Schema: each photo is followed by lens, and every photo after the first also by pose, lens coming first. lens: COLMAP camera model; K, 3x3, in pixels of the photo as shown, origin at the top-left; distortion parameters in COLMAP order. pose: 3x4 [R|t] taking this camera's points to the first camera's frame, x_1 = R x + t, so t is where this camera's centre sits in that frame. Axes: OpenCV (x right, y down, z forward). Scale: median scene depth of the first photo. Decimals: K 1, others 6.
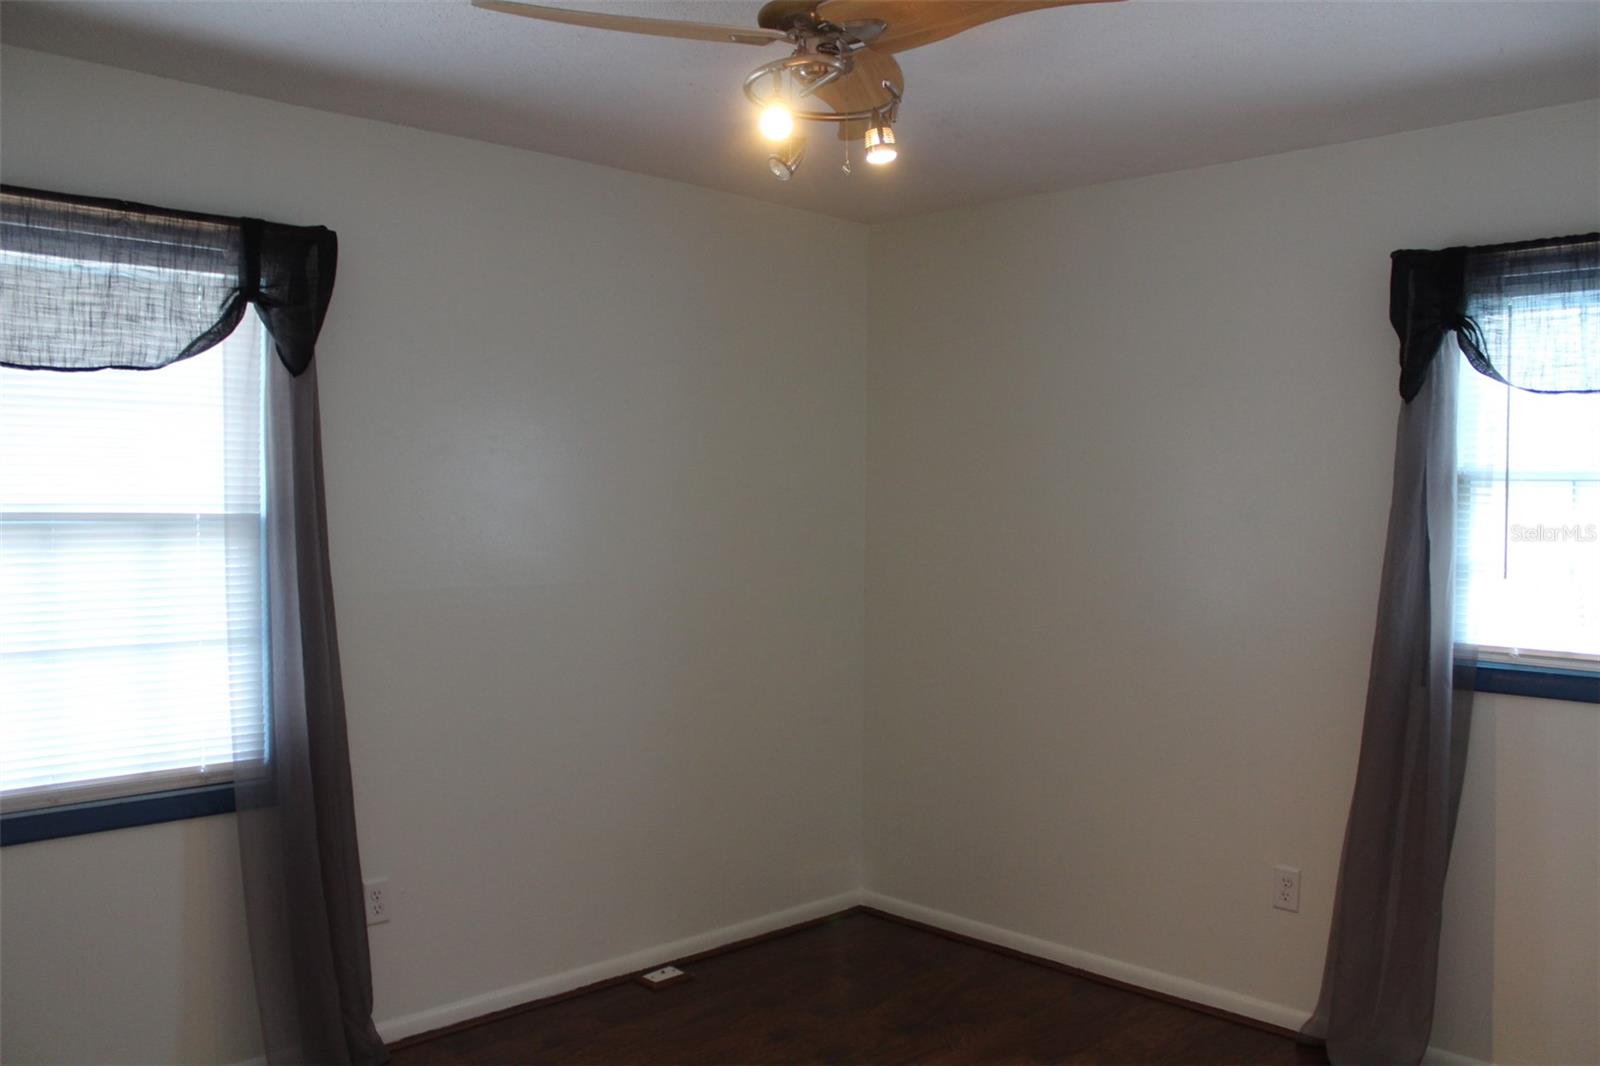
lens RADIAL K [[1317.6, 0, 803.0], [0, 1317.6, 547.8], [0, 0, 1]] dist [-0.158867, 0.134617]
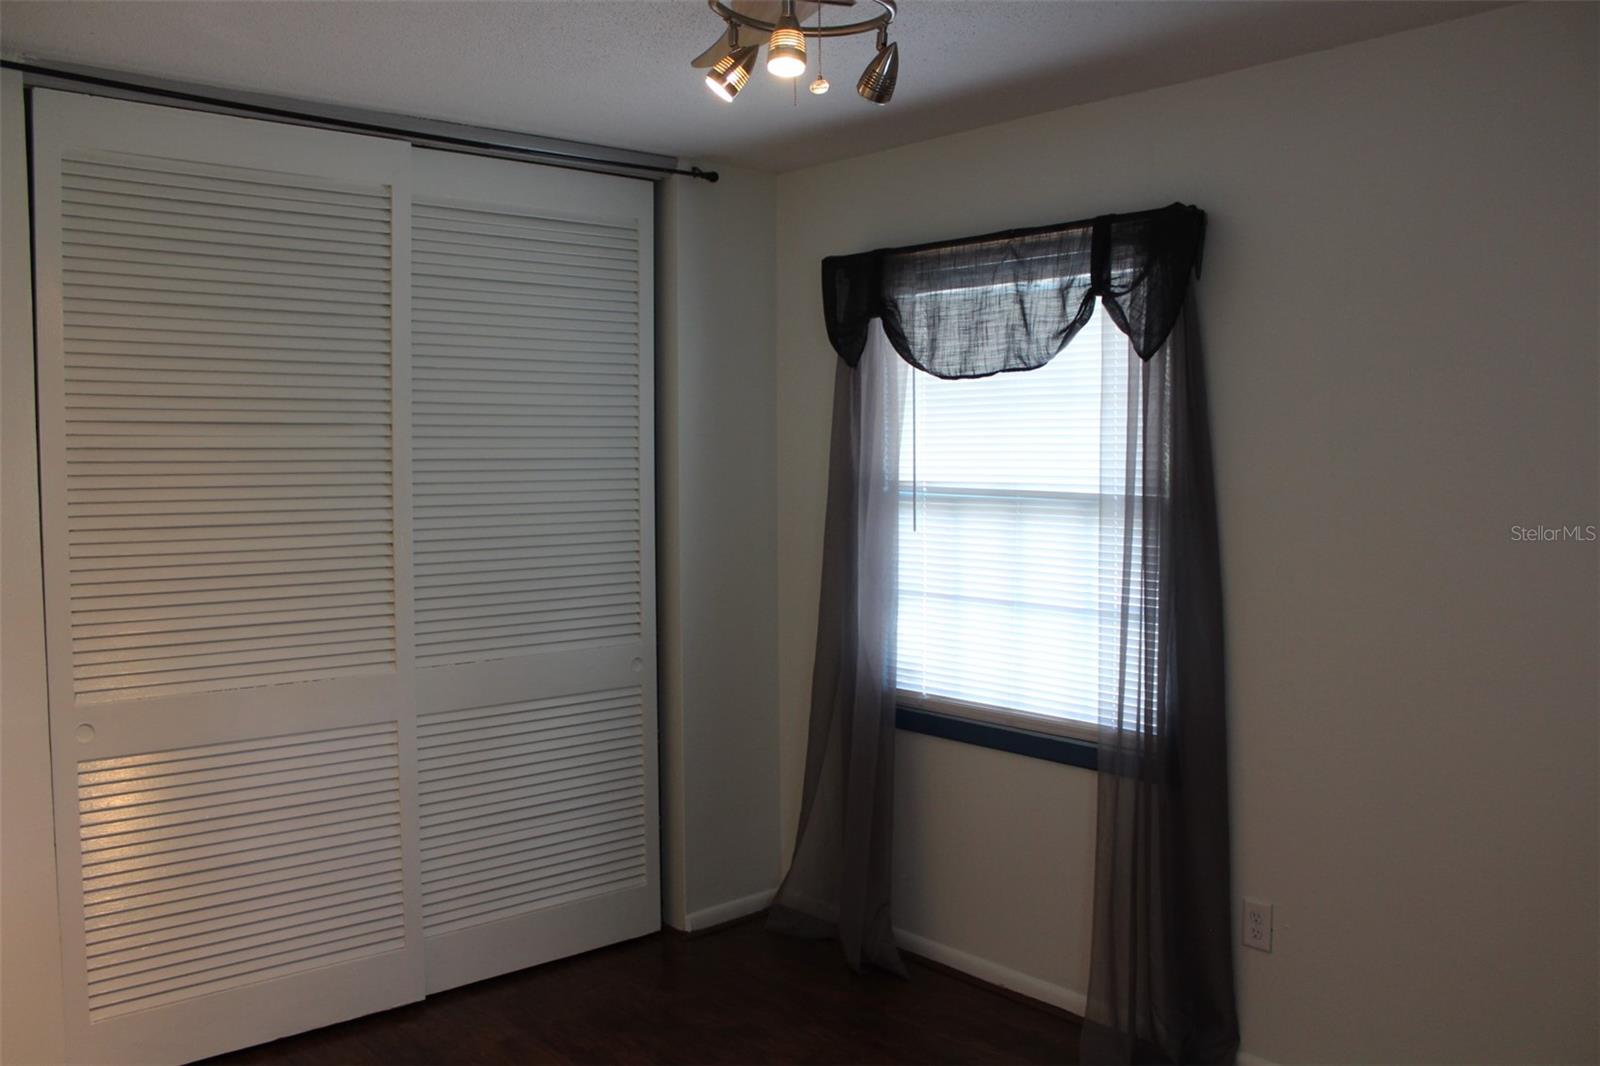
lens RADIAL K [[1377.7, 0, 800.7], [0, 1377.7, 564.3], [0, 0, 1]] dist [-0.004172, 0.150330]
pose [[-0.023641, 0.072579, -0.997082, 0.760702], [-0.043027, 0.996363, 0.073547, -0.045550], [0.998794, 0.044640, -0.020433, 0.817762]]
